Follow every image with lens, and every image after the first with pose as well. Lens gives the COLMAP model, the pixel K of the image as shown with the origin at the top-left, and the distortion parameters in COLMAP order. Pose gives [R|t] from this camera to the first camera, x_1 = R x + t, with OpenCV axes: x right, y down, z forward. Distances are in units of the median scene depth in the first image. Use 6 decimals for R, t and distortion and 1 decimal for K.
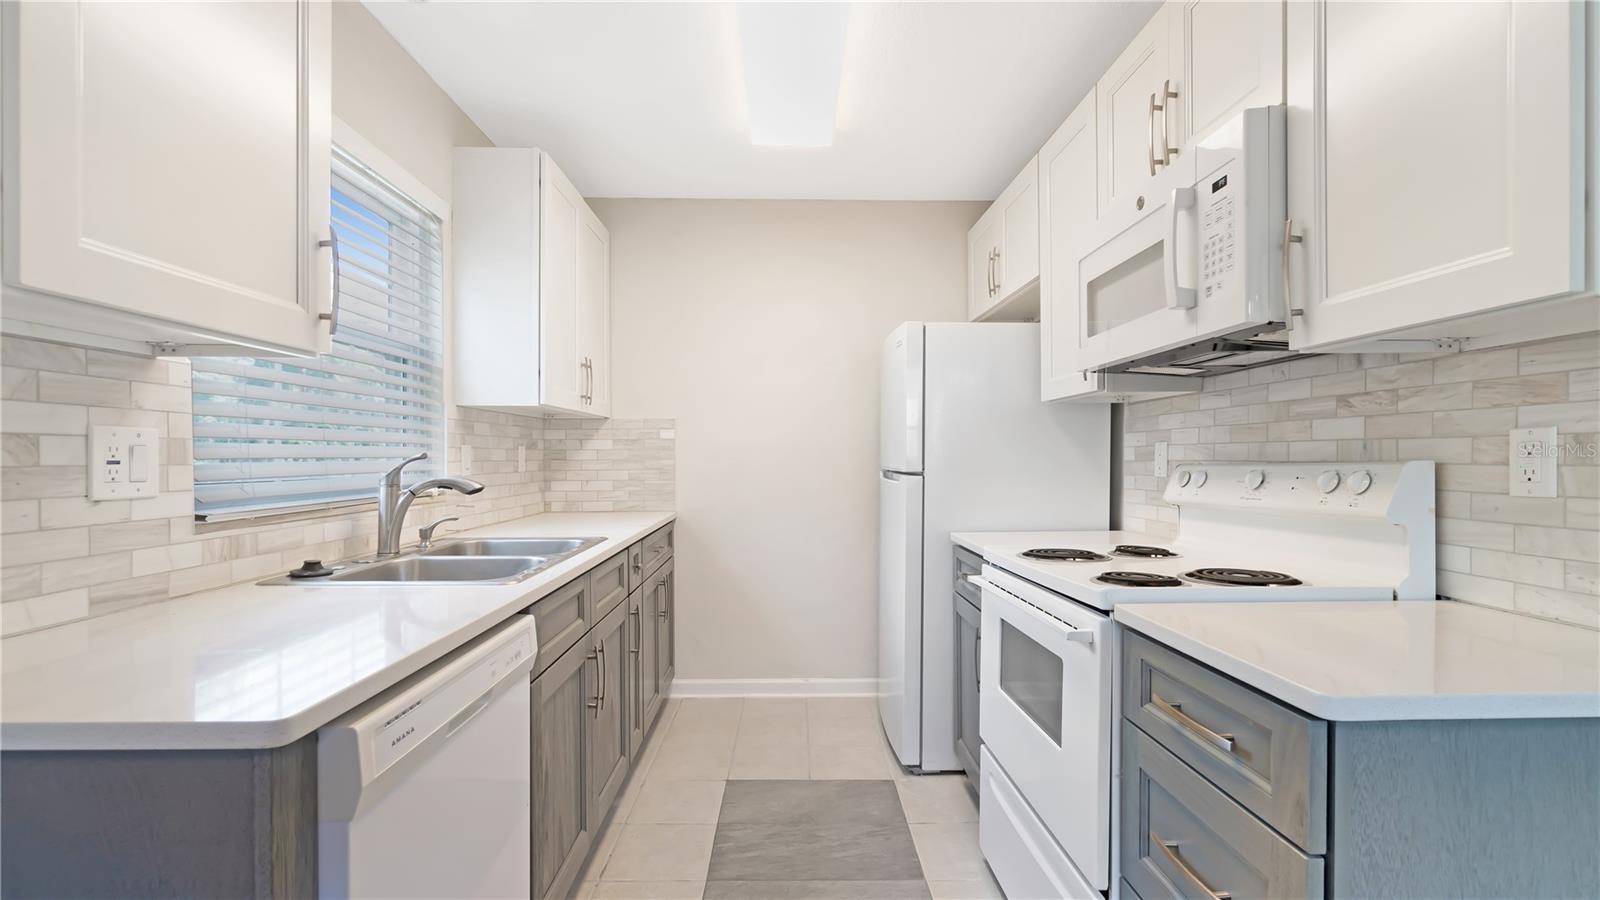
lens RADIAL K [[704.5, 0, 801.5], [0, 704.5, 461.6], [0, 0, 1]] dist [0.001064, 0.000083]
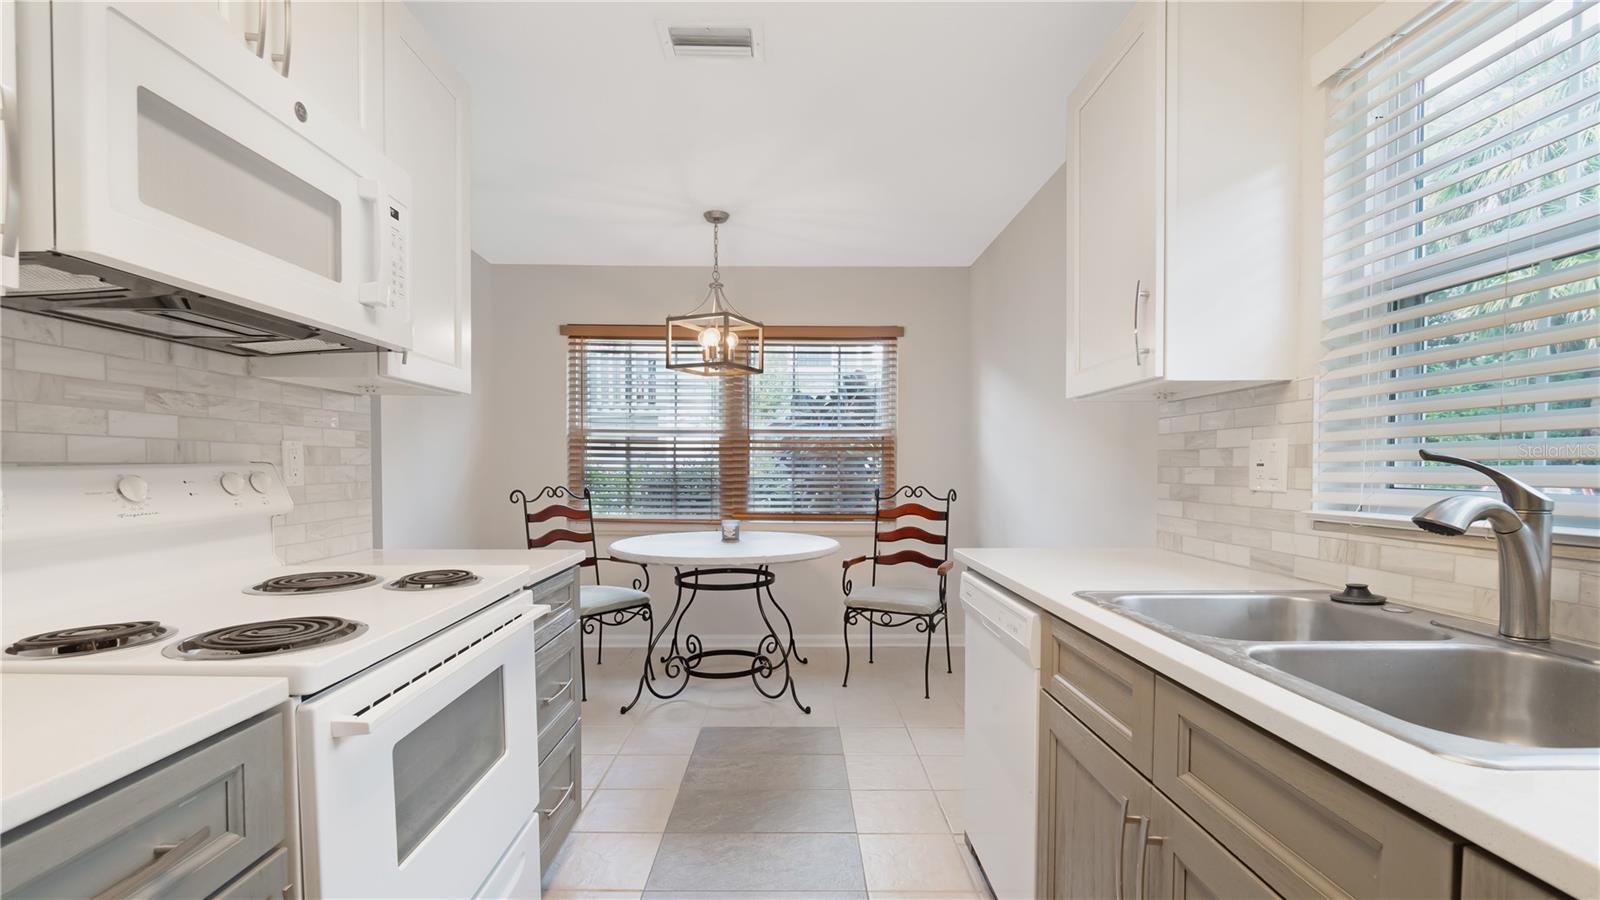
lens RADIAL K [[695.2, 0, 790.4], [0, 695.2, 445.4], [0, 0, 1]] dist [-0.000856, -0.000289]
pose [[-0.999651, -0.000425, 0.026401, -0.049591], [-0.001096, 0.999676, -0.025417, -0.000826], [-0.026382, -0.025438, -0.999328, 1.704303]]
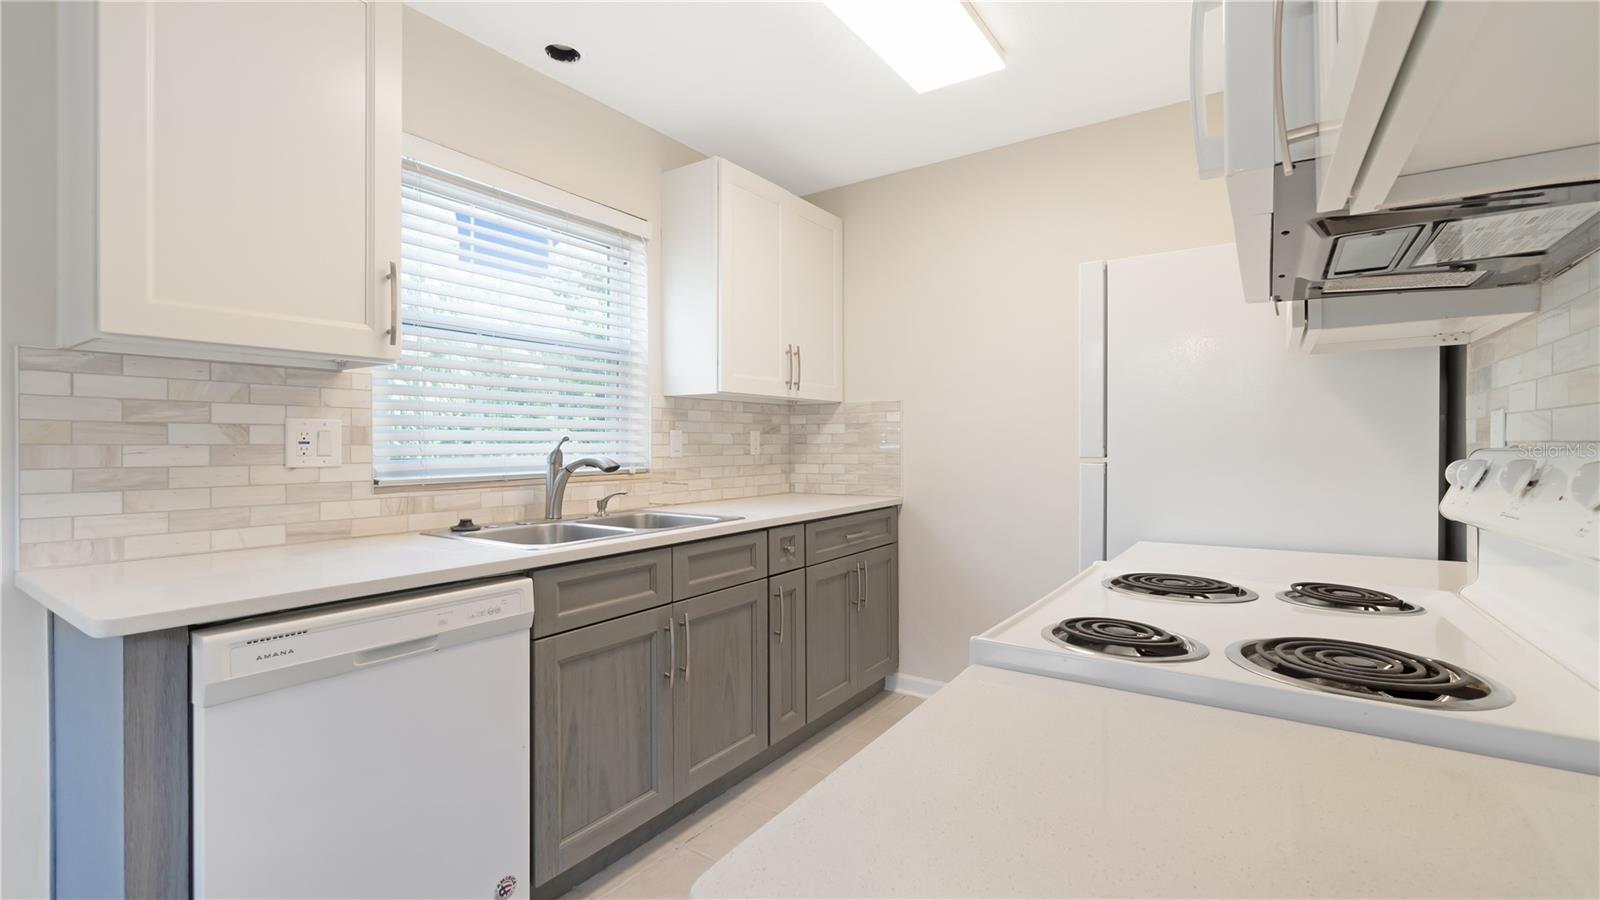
lens RADIAL K [[695.2, 0, 790.4], [0, 695.2, 445.4], [0, 0, 1]] dist [-0.000856, -0.000289]
pose [[0.804374, 0.000757, -0.594123, 0.513592], [-0.002828, 0.999993, -0.002554, 0.005466], [0.594116, 0.003735, 0.804370, 0.299789]]
